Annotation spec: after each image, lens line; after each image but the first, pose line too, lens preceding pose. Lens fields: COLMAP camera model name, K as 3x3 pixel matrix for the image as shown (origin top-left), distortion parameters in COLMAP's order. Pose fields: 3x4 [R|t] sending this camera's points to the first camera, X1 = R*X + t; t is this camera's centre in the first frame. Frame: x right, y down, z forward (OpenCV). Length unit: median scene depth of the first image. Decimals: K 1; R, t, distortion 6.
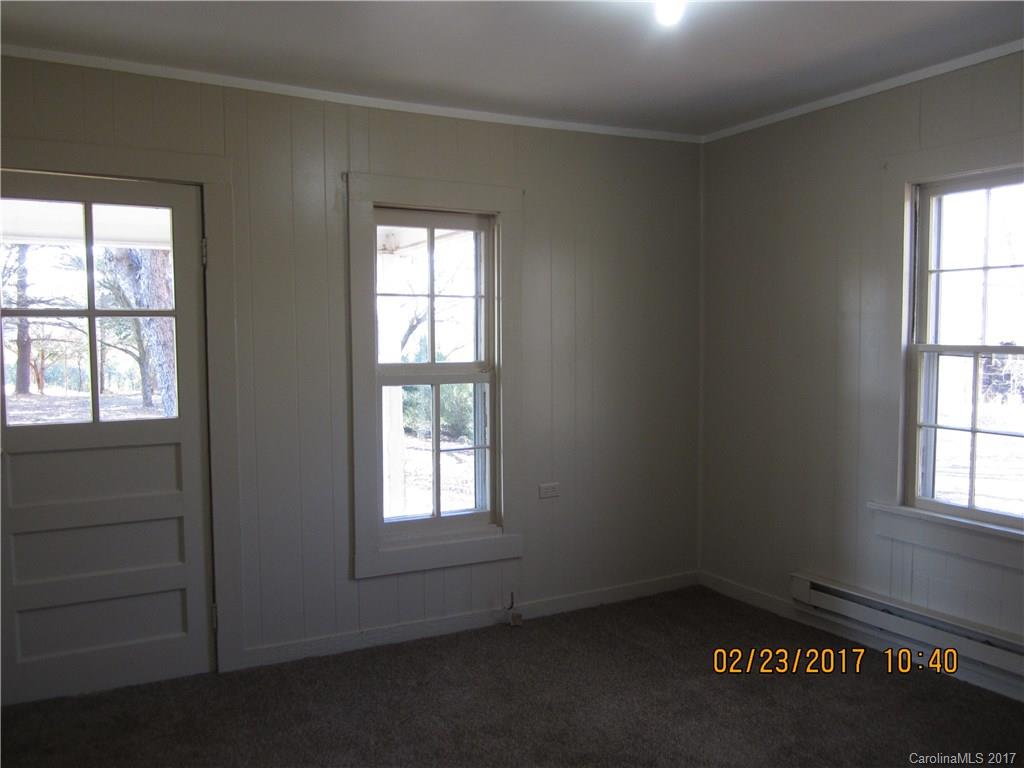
lens RADIAL K [[859.3, 0, 511.4], [0, 859.3, 384.8], [0, 0, 1]] dist [-0.003607, -0.001455]
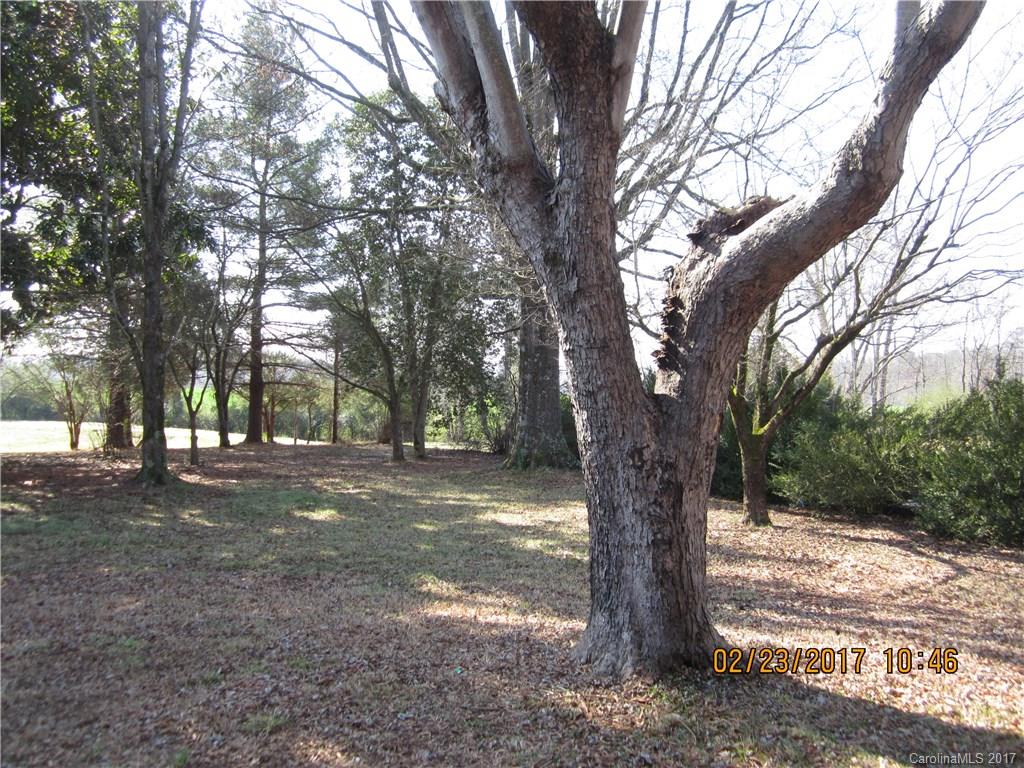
lens RADIAL K [[859.3, 0, 512.4], [0, 859.3, 384.5], [0, 0, 1]] dist [-0.003607, -0.001455]
pose [[0.976941, -0.003151, -0.213486, -0.353631], [-0.009792, 0.998178, -0.059540, 0.001073], [0.213285, 0.060258, 0.975130, 0.541599]]
